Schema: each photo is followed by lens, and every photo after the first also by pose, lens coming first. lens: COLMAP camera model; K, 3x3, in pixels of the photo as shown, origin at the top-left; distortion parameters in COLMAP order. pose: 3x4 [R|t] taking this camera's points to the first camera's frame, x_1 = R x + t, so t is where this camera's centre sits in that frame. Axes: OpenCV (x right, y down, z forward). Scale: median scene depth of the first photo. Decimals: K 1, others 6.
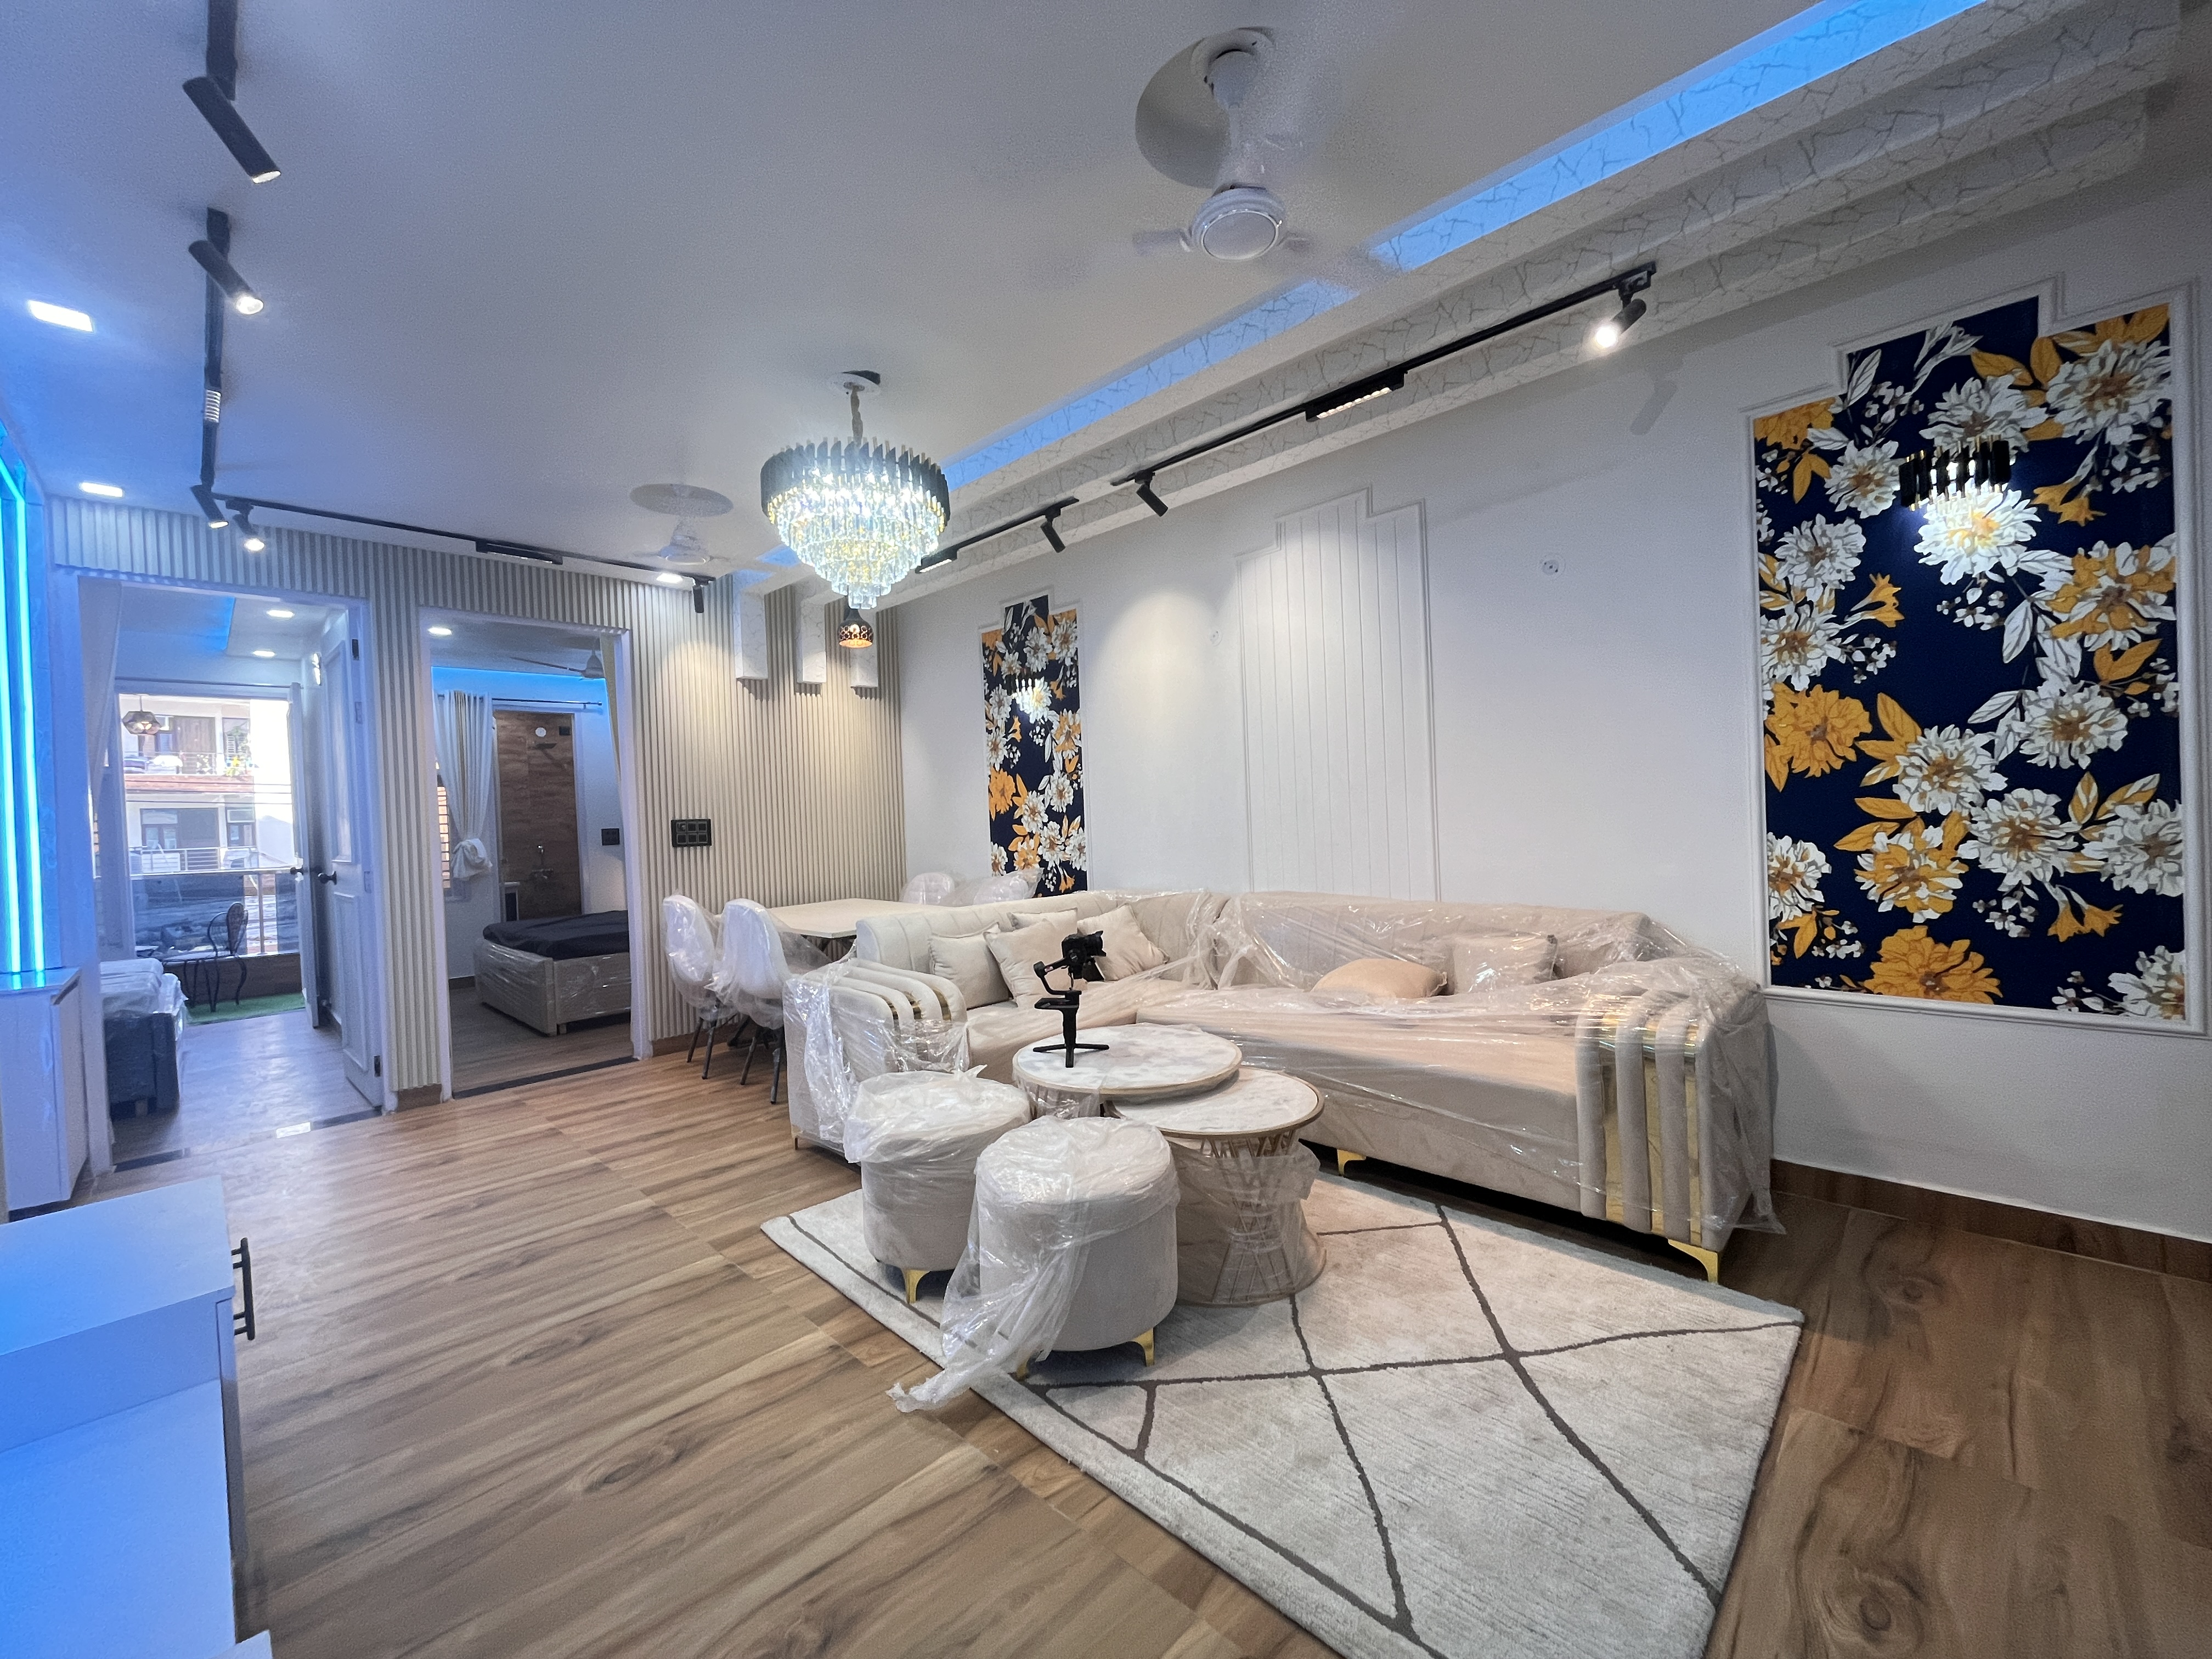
lens RADIAL K [[897.0, 0, 1105.7], [0, 897.0, 824.6], [0, 0, 1]] dist [-0.004599, -0.000776]
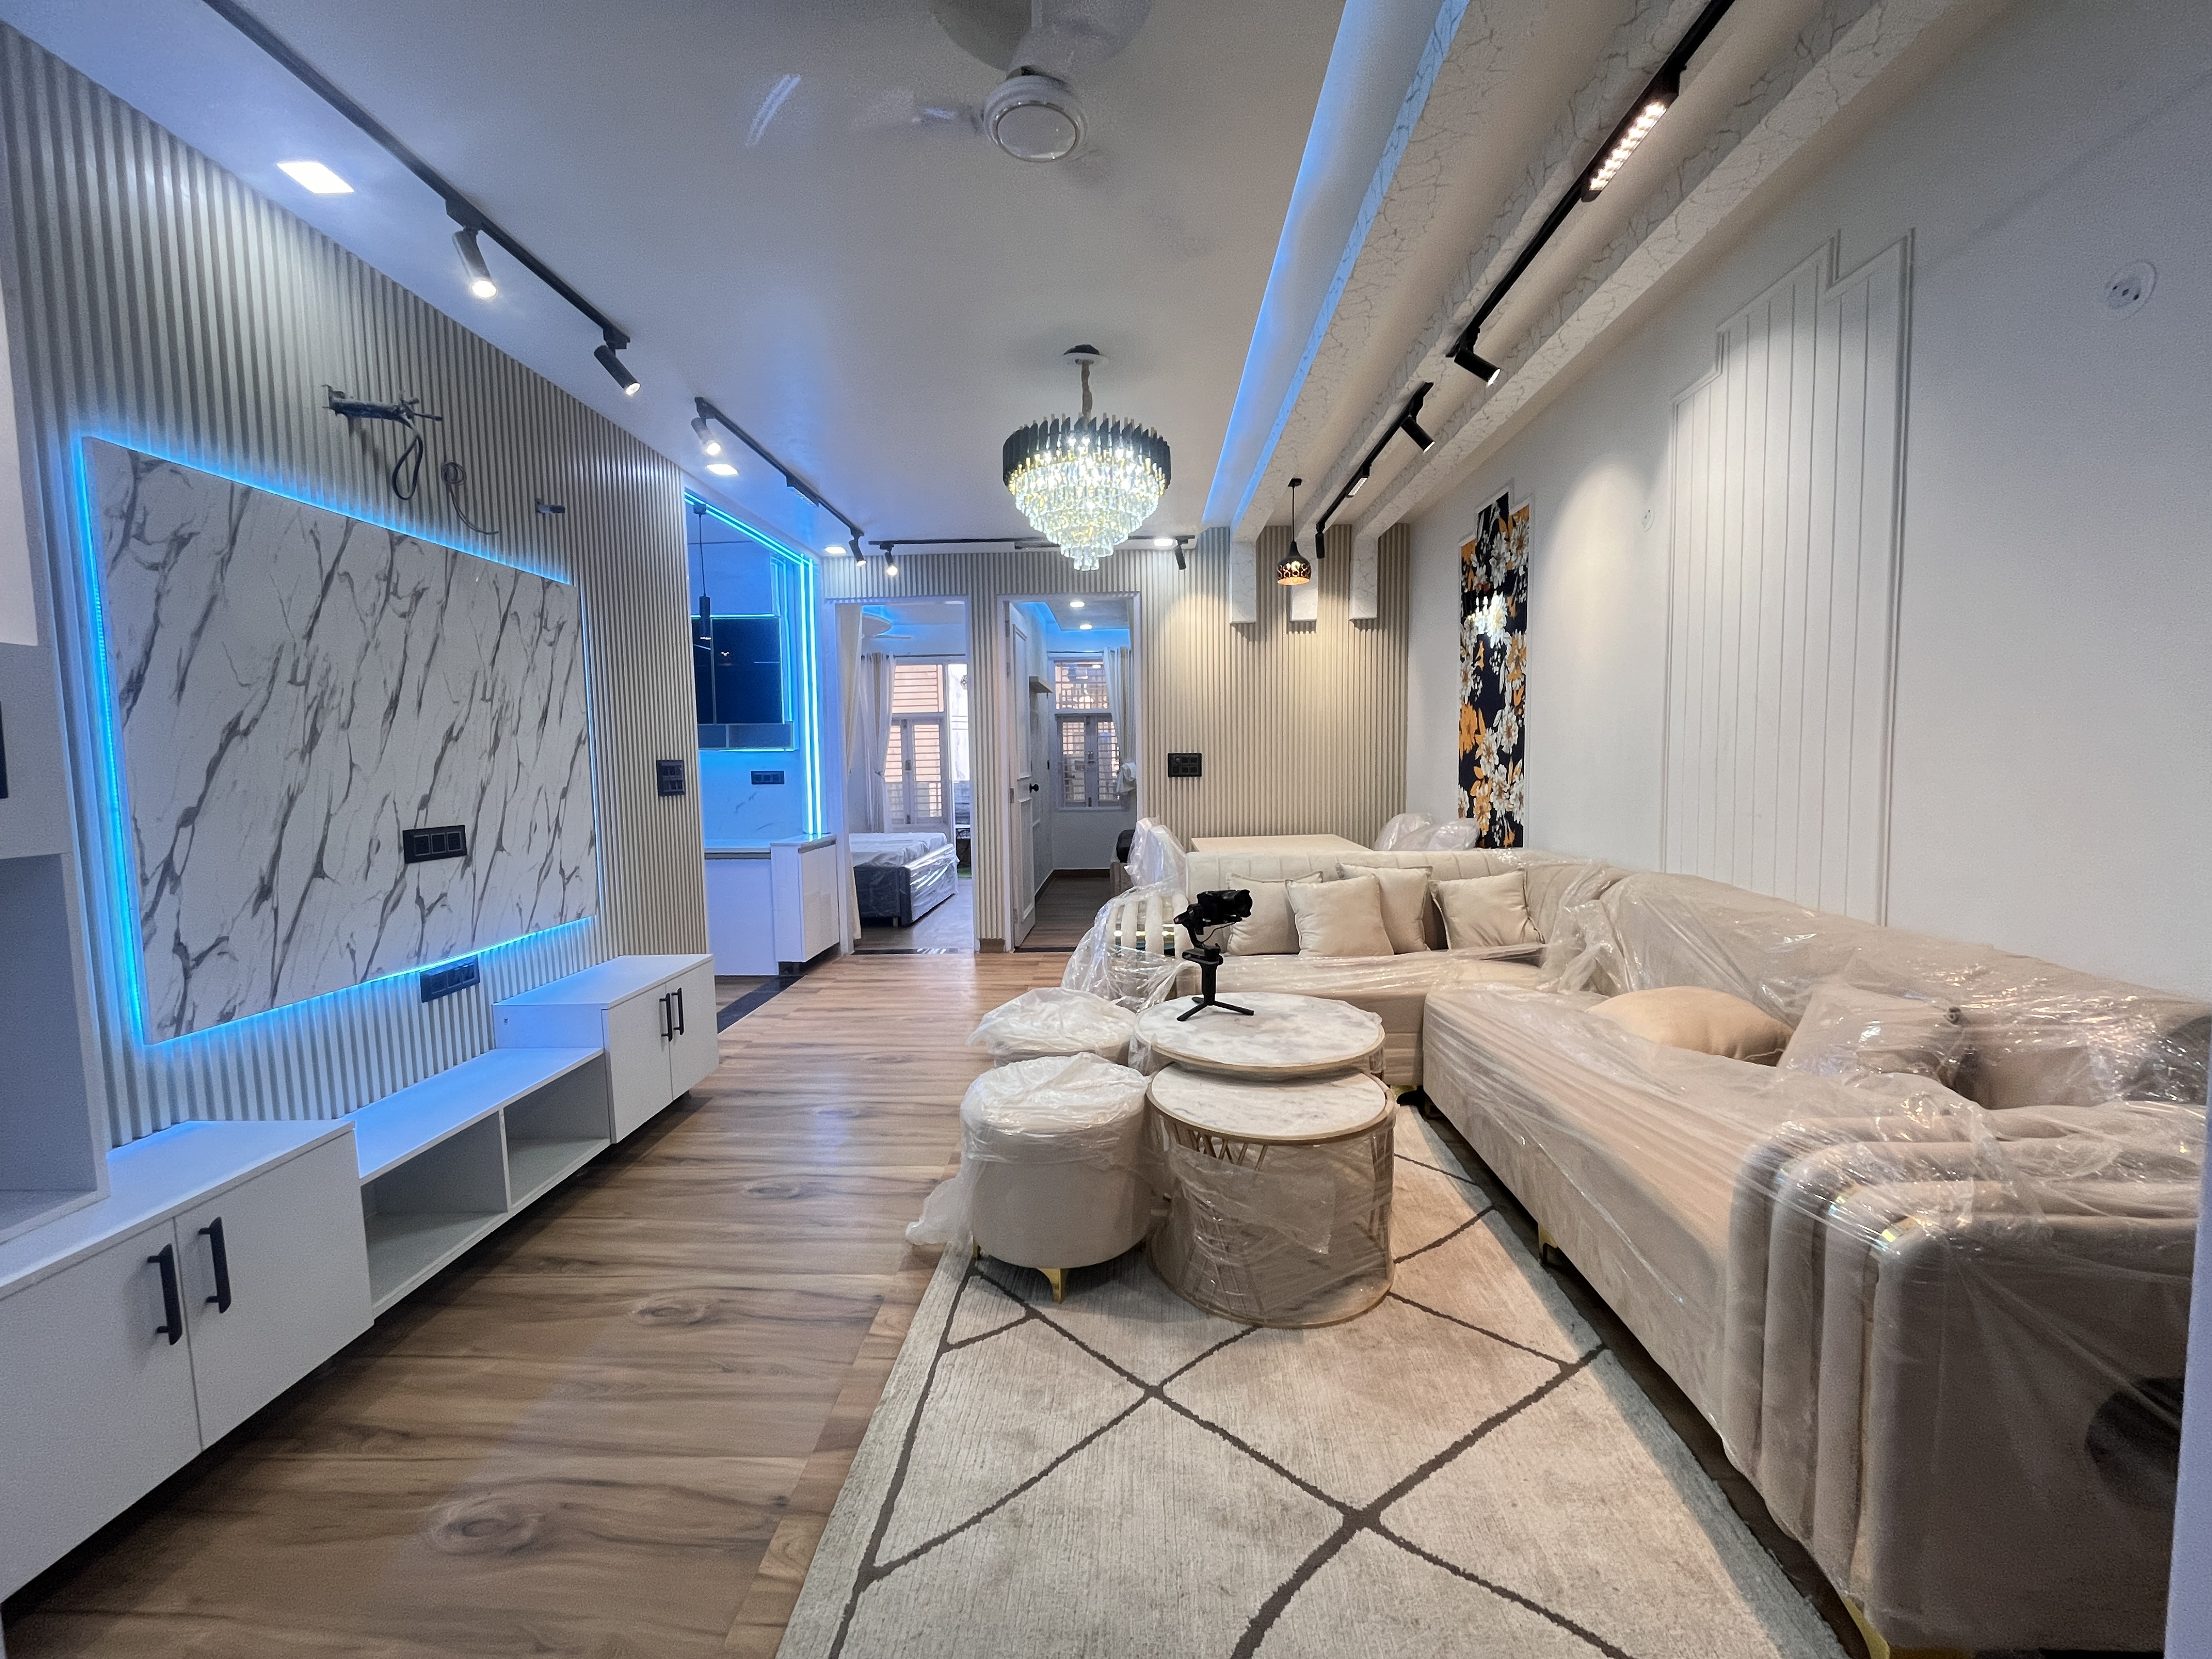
lens RADIAL K [[897.0, 0, 1095.7], [0, 897.0, 826.9], [0, 0, 1]] dist [-0.004599, -0.000776]
pose [[0.667570, 0.081625, -0.740060, 0.323811], [-0.017323, 0.995406, 0.094162, -0.018143], [0.744346, -0.050039, 0.665917, 0.147970]]
